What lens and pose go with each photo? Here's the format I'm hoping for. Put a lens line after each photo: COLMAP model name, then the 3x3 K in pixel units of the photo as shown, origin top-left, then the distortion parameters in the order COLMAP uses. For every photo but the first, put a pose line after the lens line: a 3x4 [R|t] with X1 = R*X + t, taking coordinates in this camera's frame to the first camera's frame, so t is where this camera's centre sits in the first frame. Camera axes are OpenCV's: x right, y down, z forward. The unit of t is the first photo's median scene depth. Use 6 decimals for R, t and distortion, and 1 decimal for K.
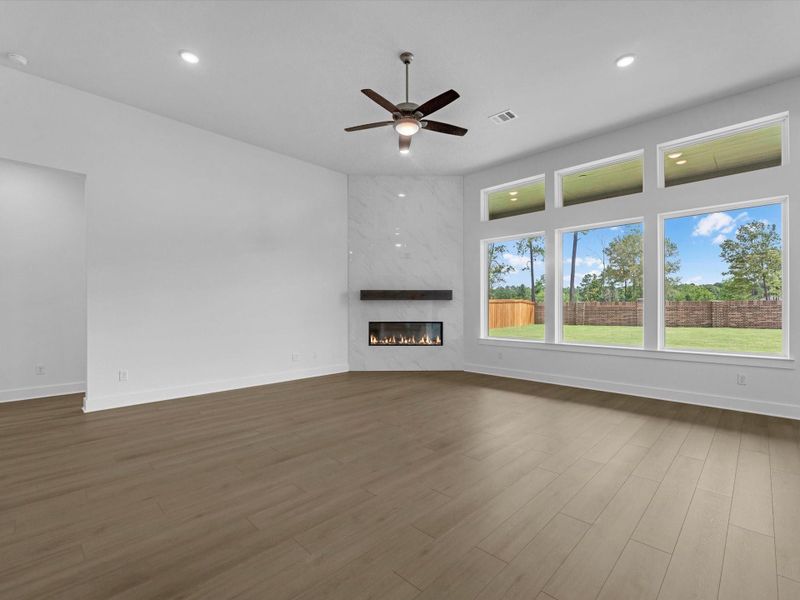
lens RADIAL K [[364.3, 0, 401.2], [0, 364.3, 304.0], [0, 0, 1]] dist [0.002135, 0.000656]
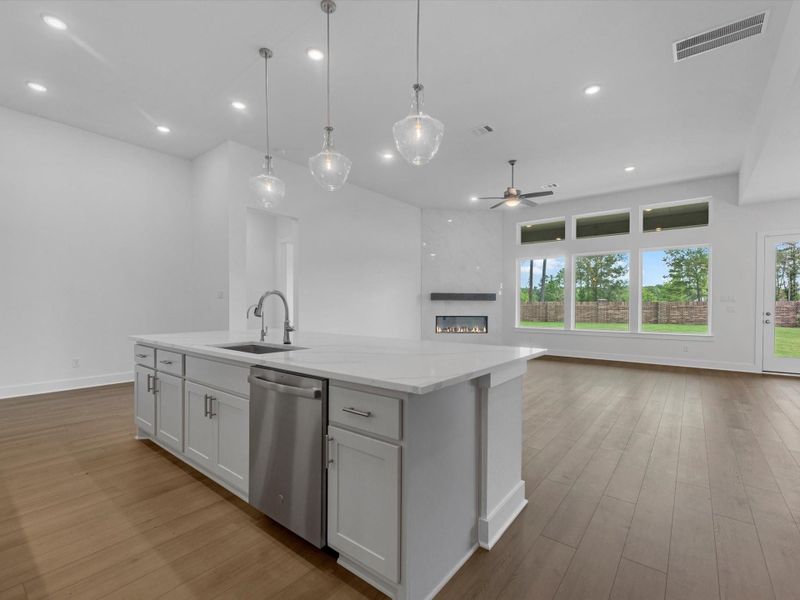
lens RADIAL K [[366.3, 0, 399.4], [0, 366.3, 311.6], [0, 0, 1]] dist [-0.001462, -0.000609]
pose [[0.995028, 0.002920, 0.099558, -0.145533], [-0.005364, 0.999691, 0.024285, -0.000462], [-0.099456, -0.024699, 0.994735, -0.143574]]
